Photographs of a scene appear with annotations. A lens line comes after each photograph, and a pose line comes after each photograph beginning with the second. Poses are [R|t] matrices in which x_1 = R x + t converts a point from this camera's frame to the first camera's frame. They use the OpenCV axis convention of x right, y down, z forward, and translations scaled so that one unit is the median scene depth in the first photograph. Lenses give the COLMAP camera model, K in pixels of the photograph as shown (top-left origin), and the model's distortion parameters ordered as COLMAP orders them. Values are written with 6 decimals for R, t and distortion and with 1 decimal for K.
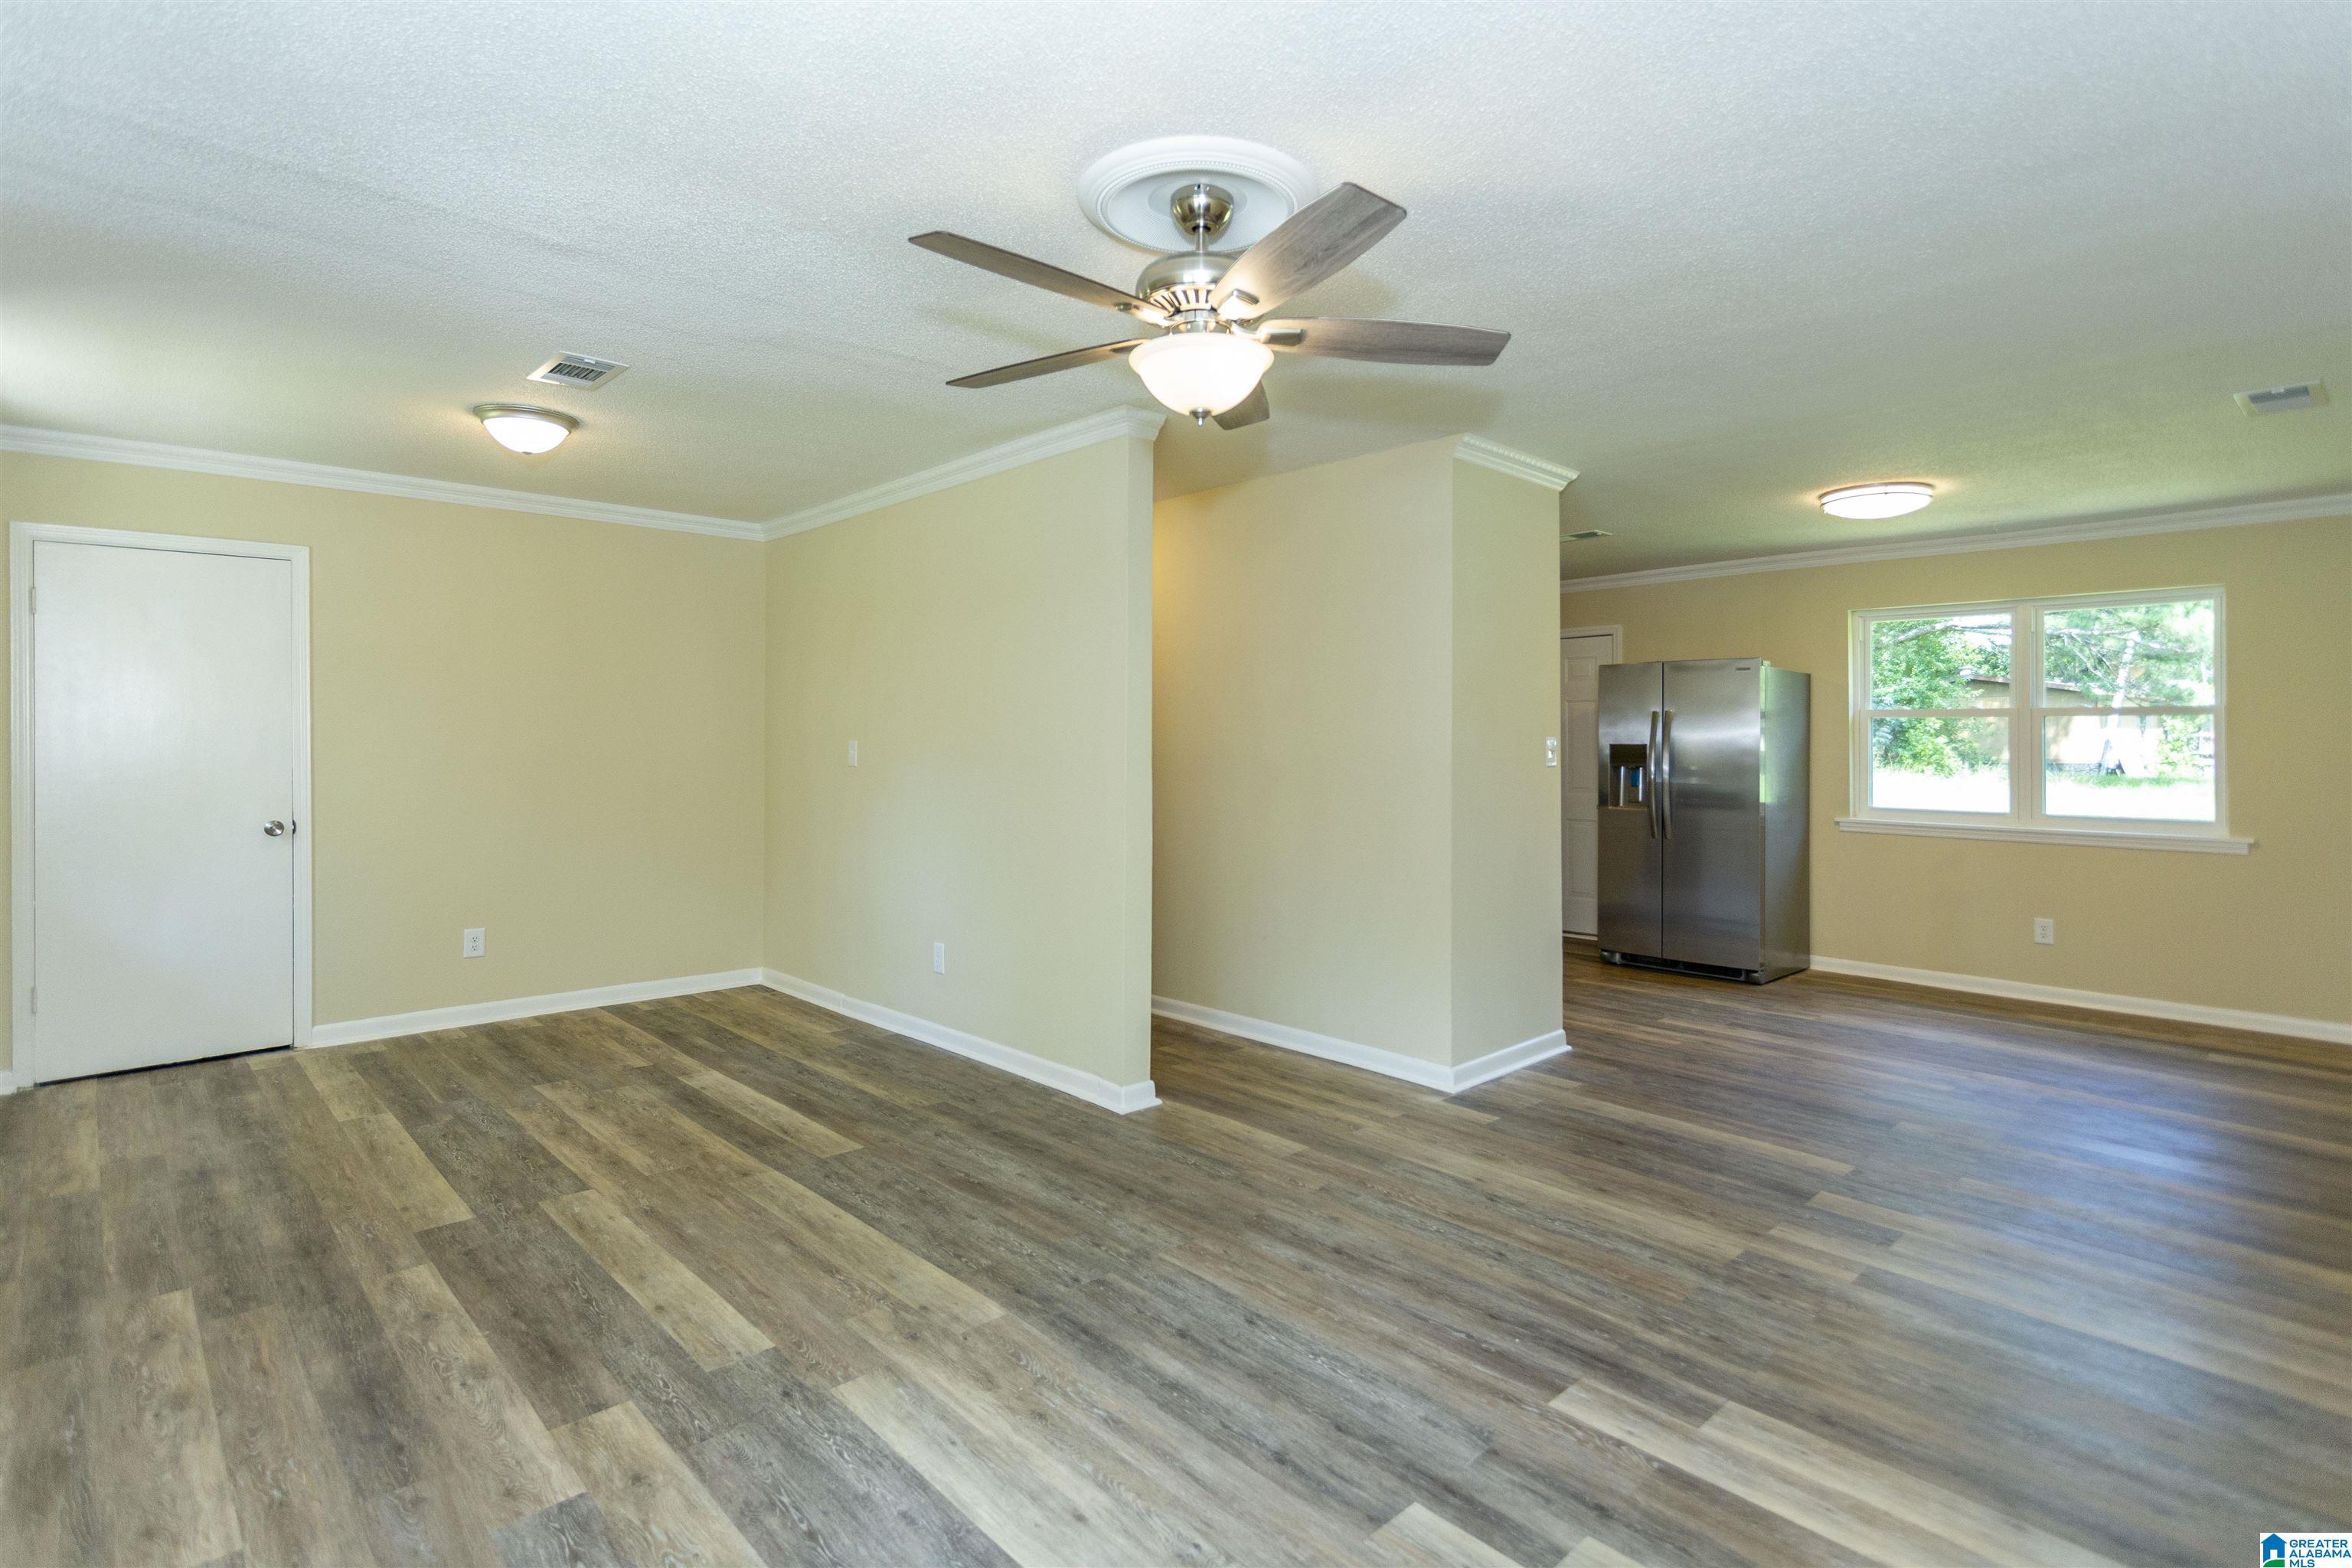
lens RADIAL K [[1131.2, 0, 1221.1], [0, 1131.2, 754.7], [0, 0, 1]] dist [0.005735, -0.000185]
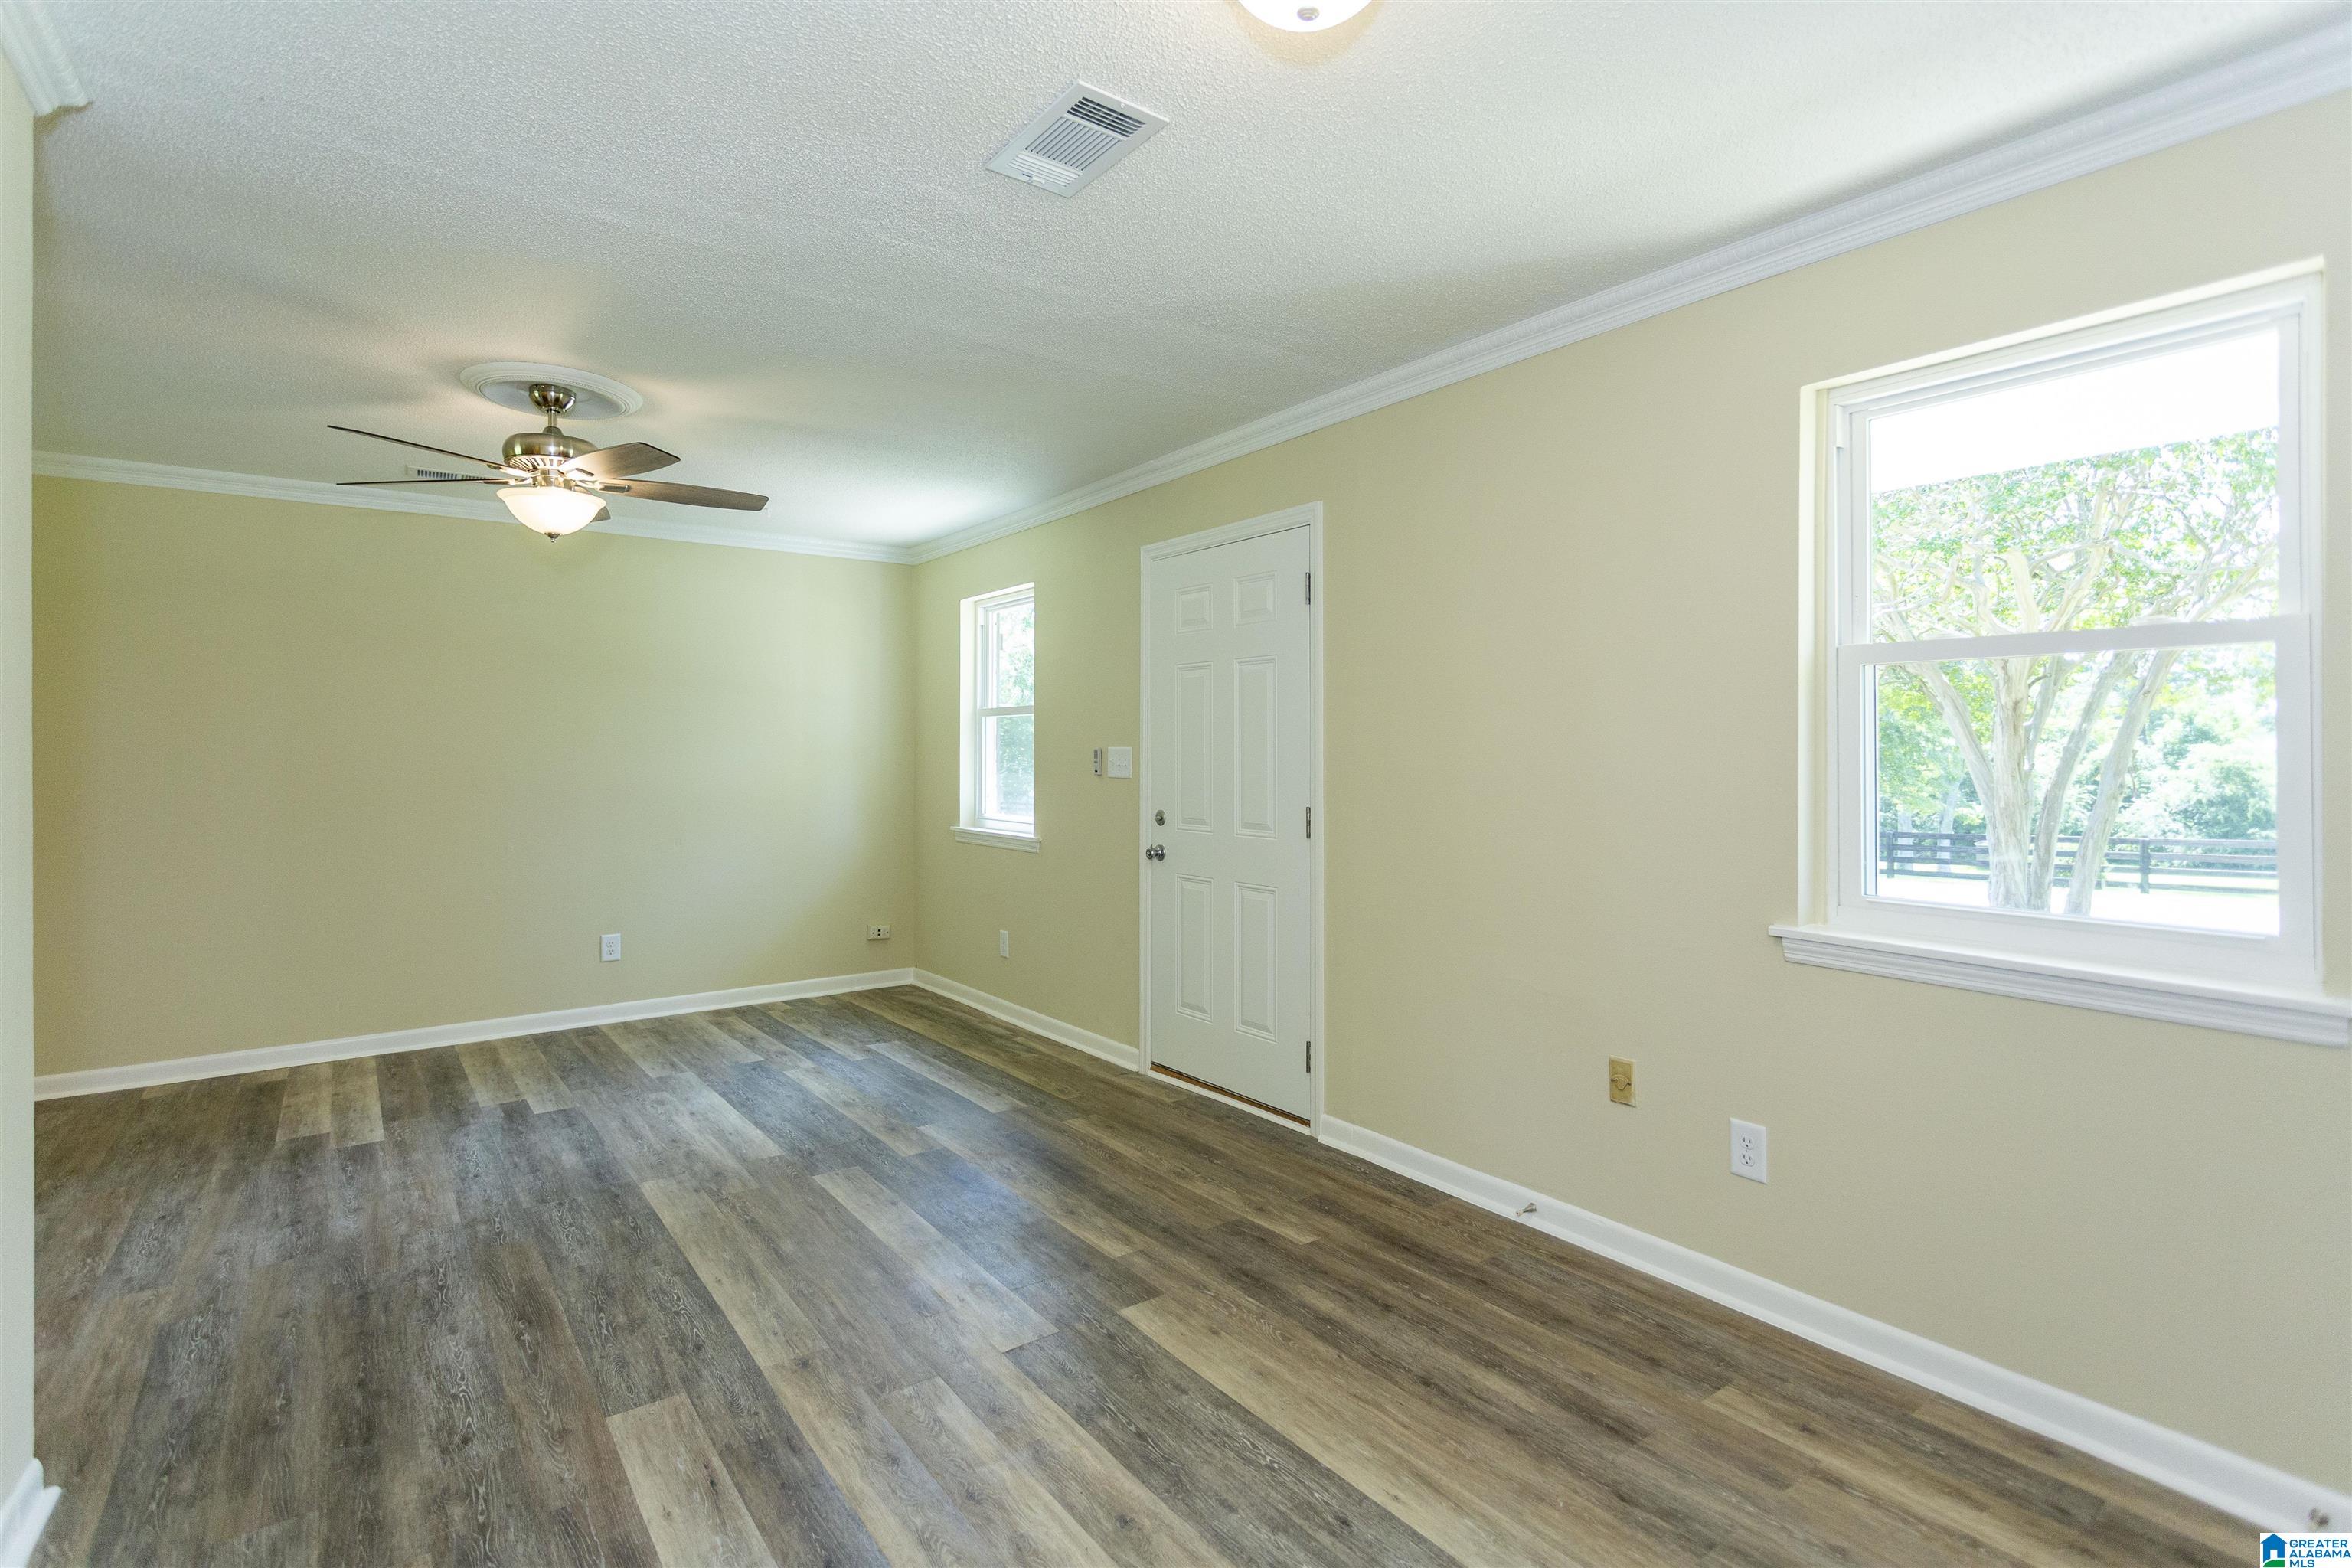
lens RADIAL K [[1131.2, 0, 1191.7], [0, 1131.2, 748.5], [0, 0, 1]] dist [0.005735, -0.000185]
pose [[-0.989621, -0.002888, 0.143675, -0.833810], [-0.002285, 0.999988, 0.004363, -0.013798], [-0.143686, 0.003989, -0.989615, 1.826595]]
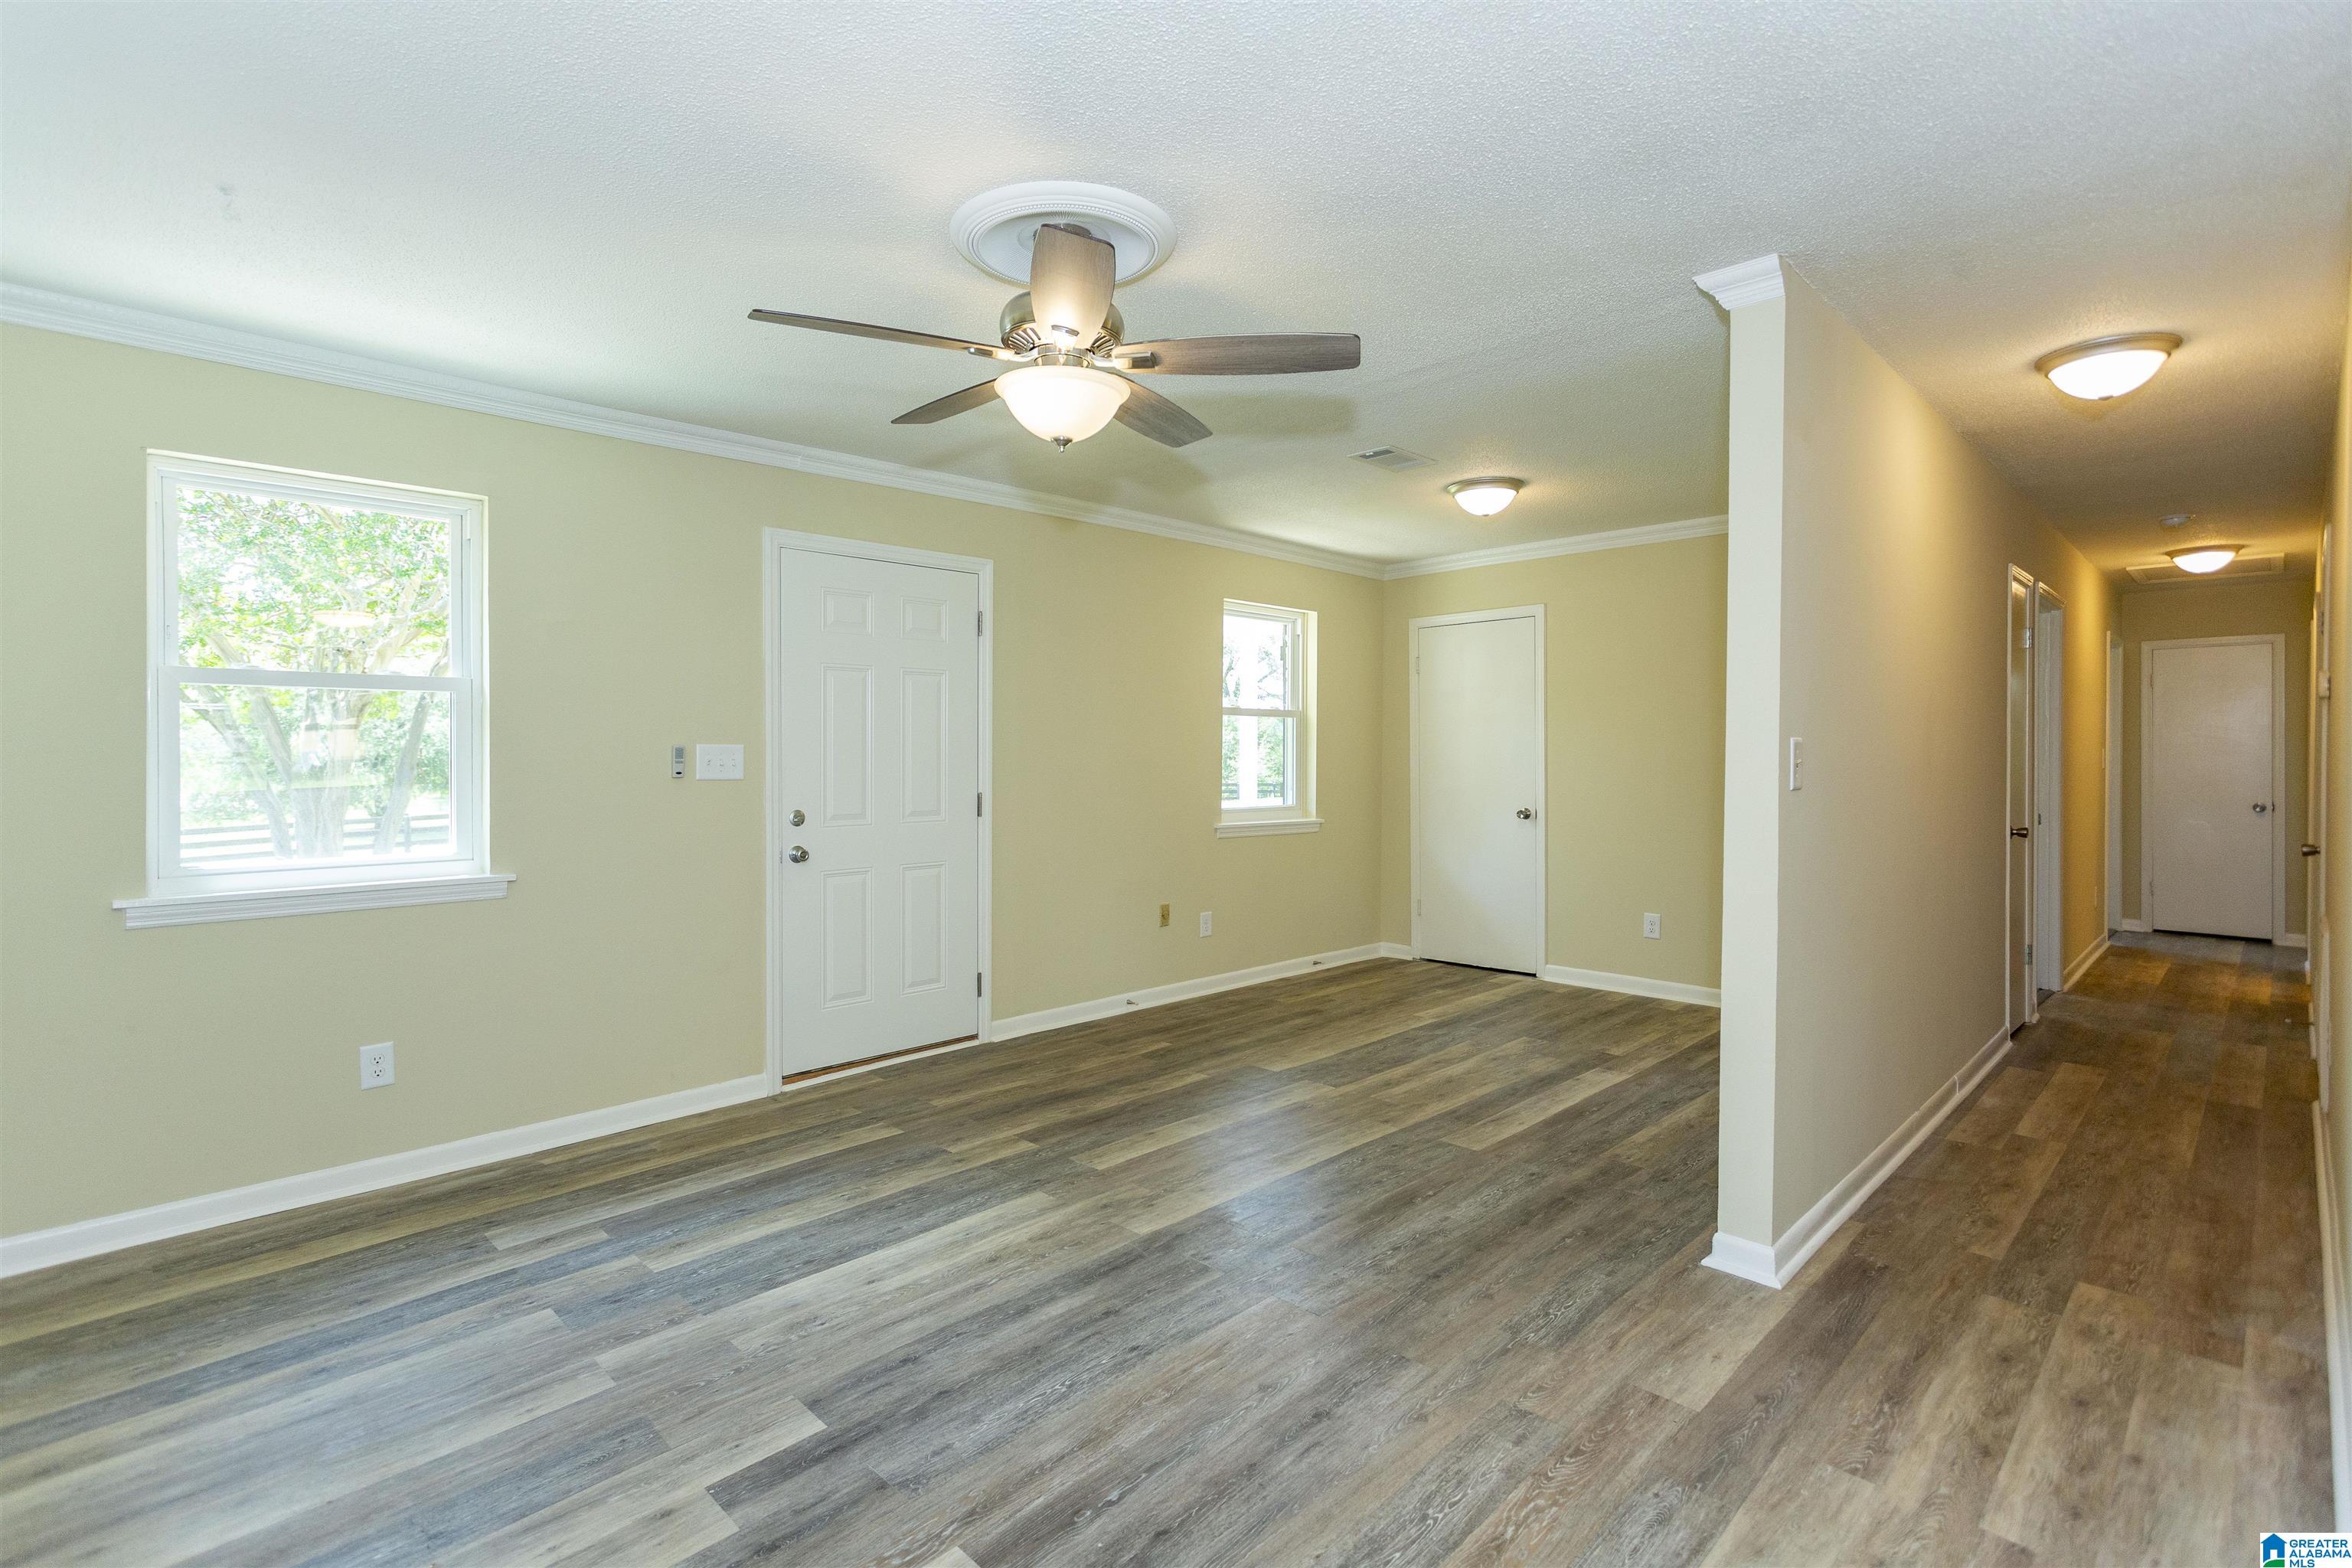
lens RADIAL K [[1131.2, 0, 1140.2], [0, 1131.2, 752.9], [0, 0, 1]] dist [0.005735, -0.000185]
pose [[-0.006373, -0.000557, -0.999980, 0.814725], [-0.009745, 0.999952, -0.000495, -0.003338], [0.999932, 0.009742, -0.006378, 0.830158]]
